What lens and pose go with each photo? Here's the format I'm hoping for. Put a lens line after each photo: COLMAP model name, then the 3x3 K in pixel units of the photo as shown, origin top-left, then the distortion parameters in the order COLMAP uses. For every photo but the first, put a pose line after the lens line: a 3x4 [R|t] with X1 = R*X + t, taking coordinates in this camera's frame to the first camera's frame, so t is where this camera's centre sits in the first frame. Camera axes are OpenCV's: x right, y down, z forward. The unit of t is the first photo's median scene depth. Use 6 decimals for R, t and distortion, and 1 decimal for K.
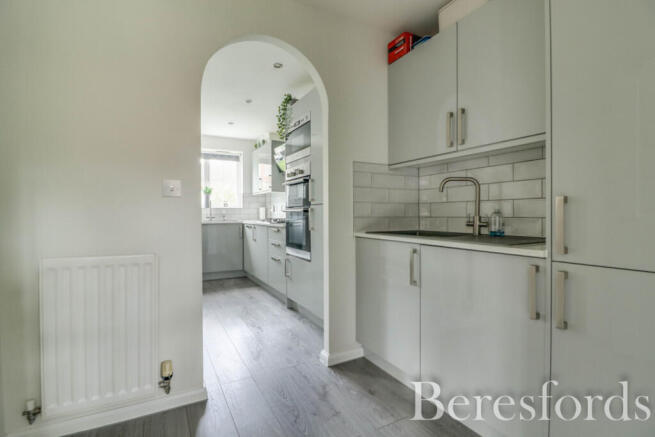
lens RADIAL K [[310.7, 0, 330.1], [0, 310.7, 216.3], [0, 0, 1]] dist [-0.001689, -0.000406]
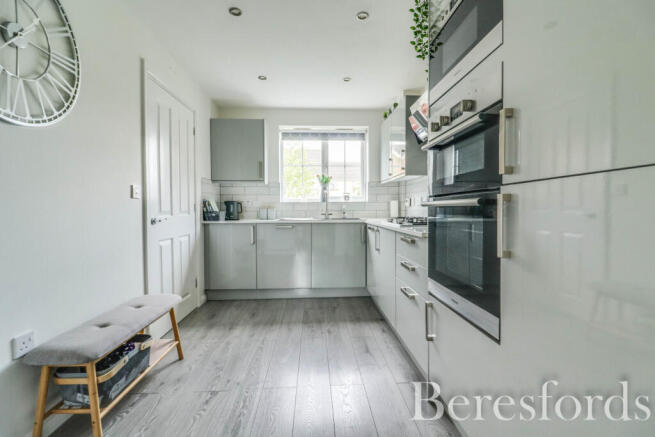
lens RADIAL K [[310.7, 0, 330.1], [0, 310.7, 216.3], [0, 0, 1]] dist [-0.001689, -0.000406]
pose [[0.902014, 0.008657, -0.431621, -0.048800], [-0.002256, 0.999880, 0.015341, -0.003624], [0.431702, -0.012865, 0.901925, 0.338388]]
